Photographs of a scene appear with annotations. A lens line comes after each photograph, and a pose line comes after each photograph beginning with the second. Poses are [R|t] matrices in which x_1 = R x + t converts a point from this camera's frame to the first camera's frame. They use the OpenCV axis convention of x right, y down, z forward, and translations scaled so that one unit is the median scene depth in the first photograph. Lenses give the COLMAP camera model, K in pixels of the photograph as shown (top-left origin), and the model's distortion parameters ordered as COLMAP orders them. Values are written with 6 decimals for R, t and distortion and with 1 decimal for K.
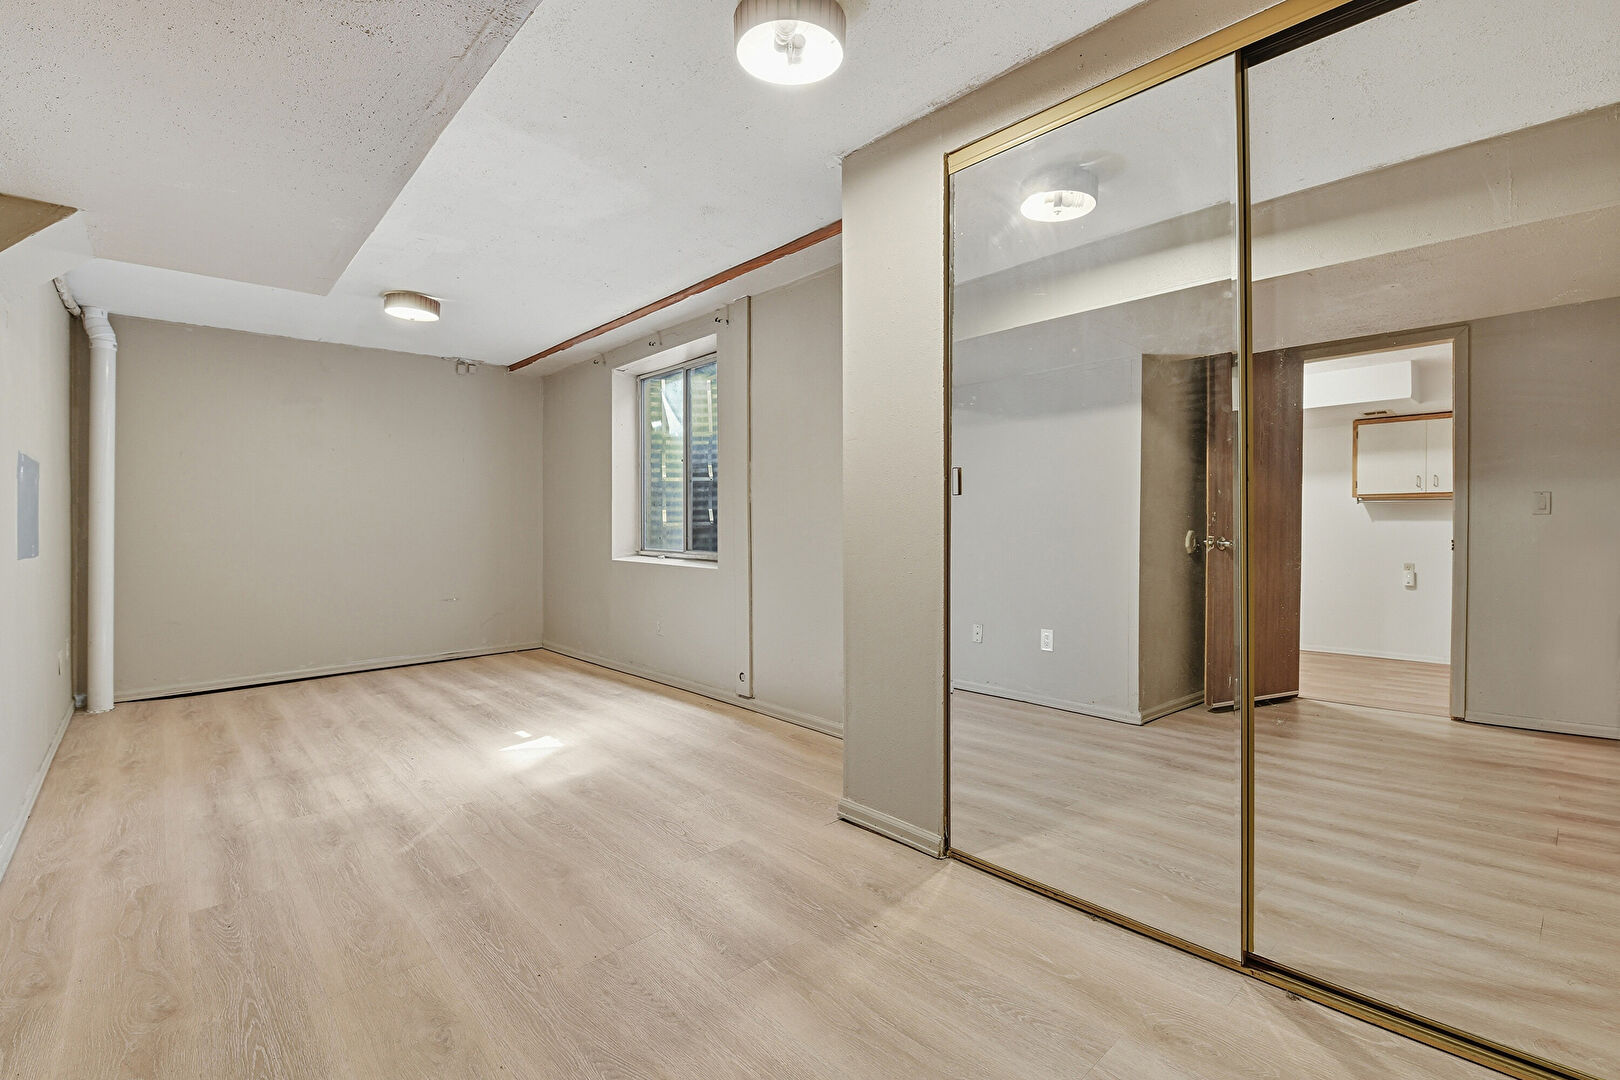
lens RADIAL K [[723.9, 0, 806.3], [0, 723.9, 517.3], [0, 0, 1]] dist [-0.000175, -0.011680]
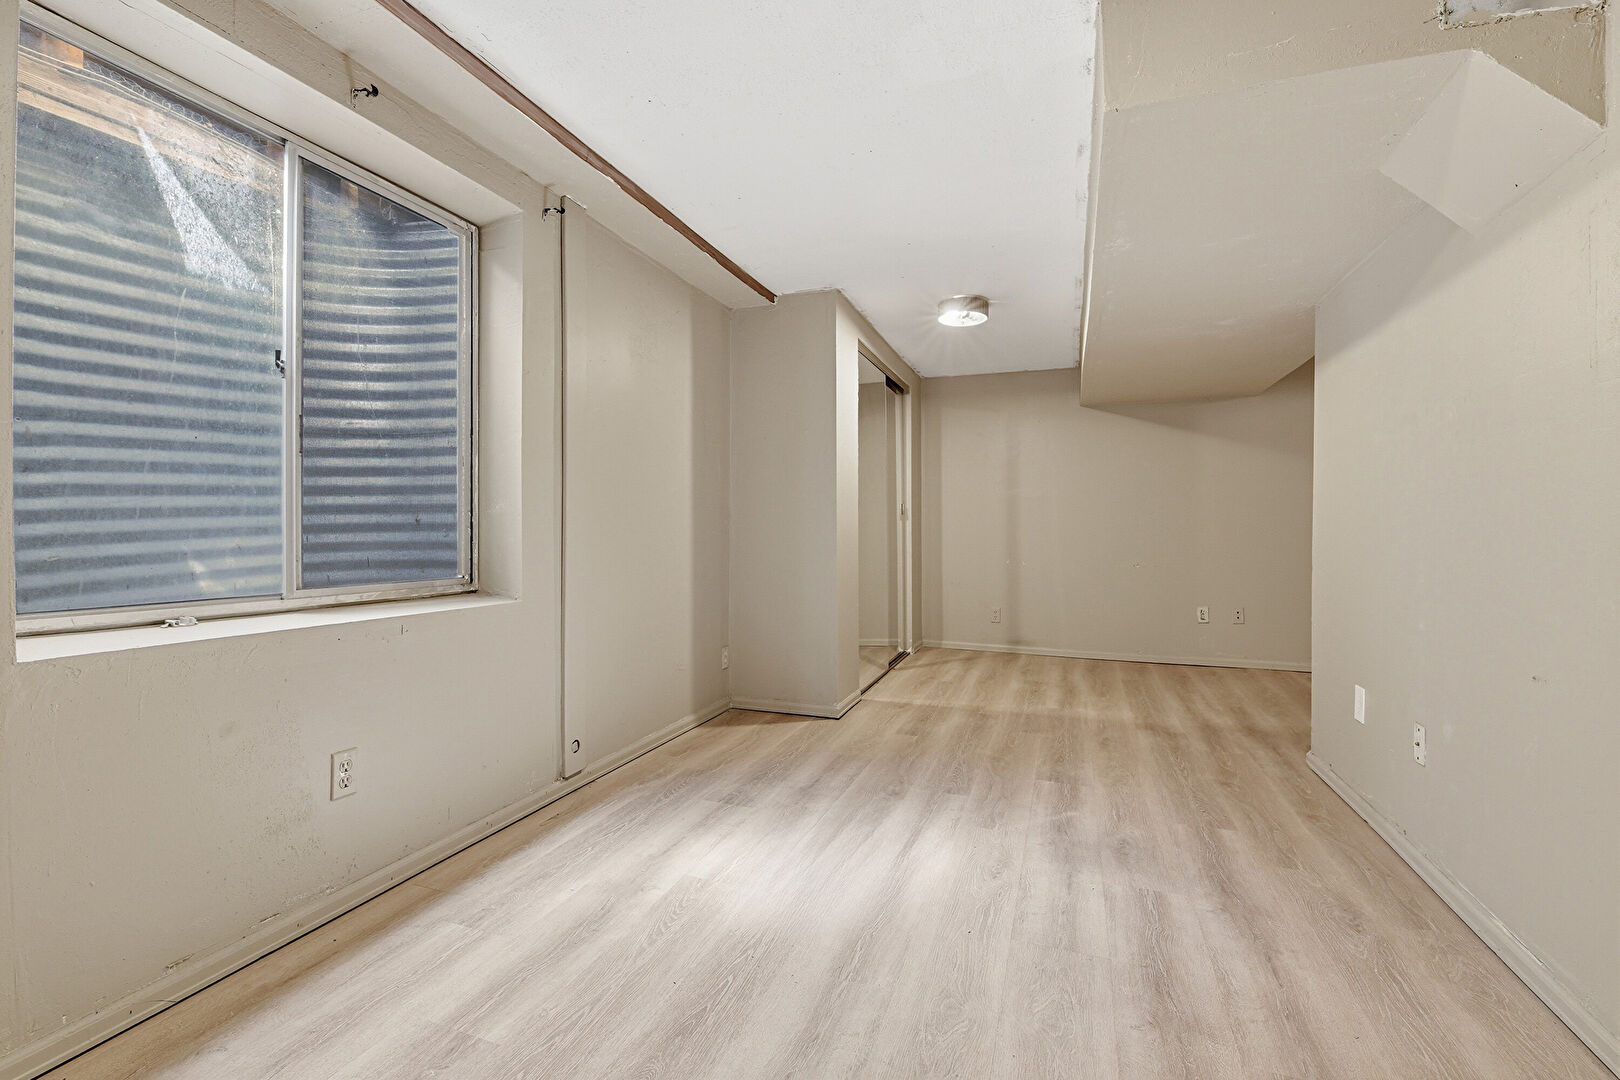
lens RADIAL K [[715.1, 0, 811.2], [0, 715.1, 528.9], [0, 0, 1]] dist [0.000264, -0.011266]
pose [[-0.474709, 0.007336, 0.880112, -1.214356], [-0.003236, 0.999944, -0.010080, 0.025346], [-0.880137, -0.007633, -0.474659, 1.700129]]
